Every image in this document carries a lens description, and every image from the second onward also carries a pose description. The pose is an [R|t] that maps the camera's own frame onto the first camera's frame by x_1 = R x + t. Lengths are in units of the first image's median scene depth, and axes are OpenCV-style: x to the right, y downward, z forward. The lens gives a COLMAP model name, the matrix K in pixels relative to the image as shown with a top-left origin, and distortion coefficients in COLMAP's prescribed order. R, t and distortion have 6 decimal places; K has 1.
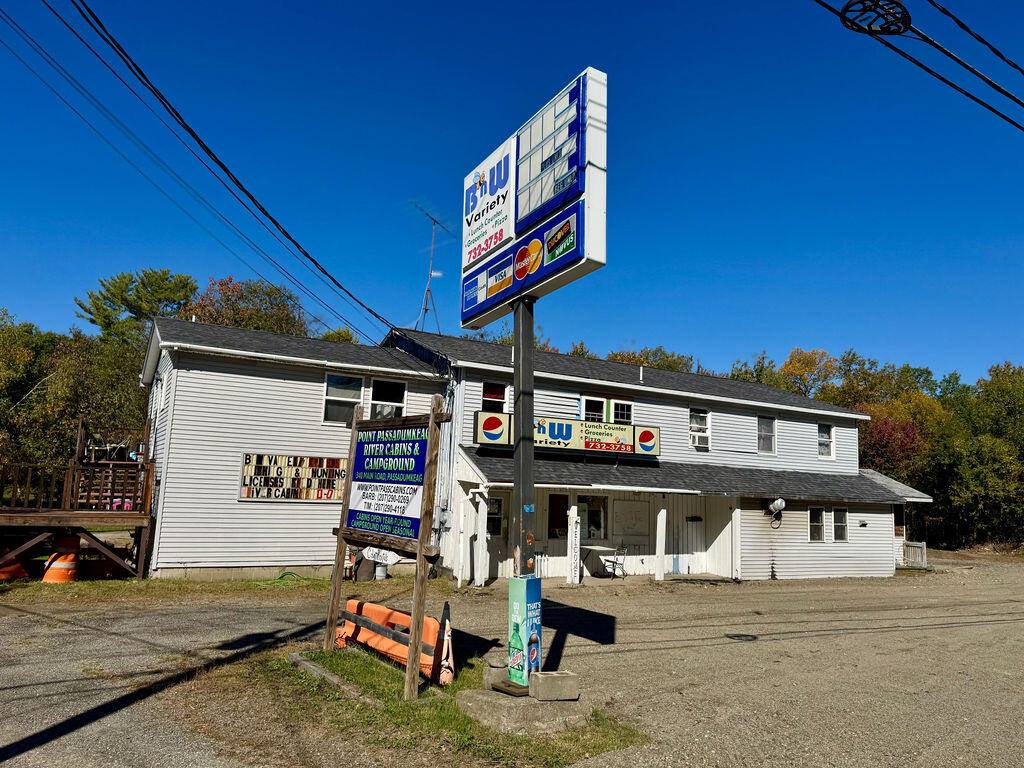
lens RADIAL K [[713.1, 0, 512.0], [0, 713.1, 384.0], [0, 0, 1]] dist [0.138759, -0.212978]
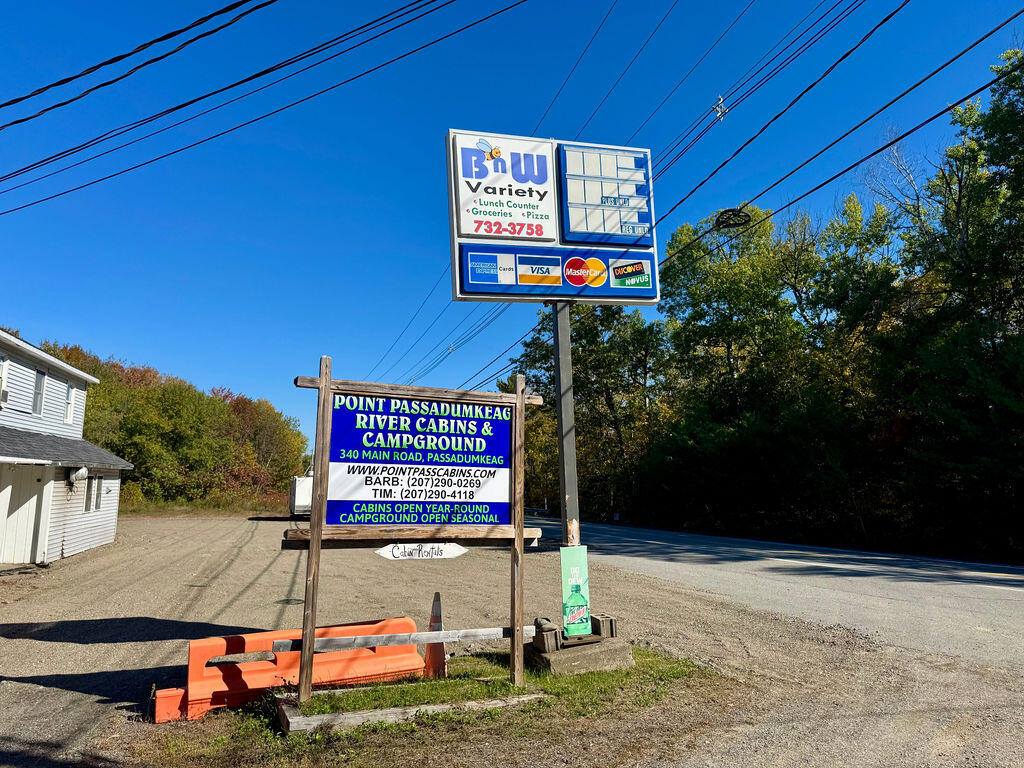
lens RADIAL K [[713.1, 0, 512.0], [0, 713.1, 384.0], [0, 0, 1]] dist [0.138759, -0.212978]
pose [[0.226589, 0.092520, 0.969586, -0.451711], [-0.148010, 0.987188, -0.059610, 0.037047], [-0.962679, -0.130002, 0.237380, 0.333621]]
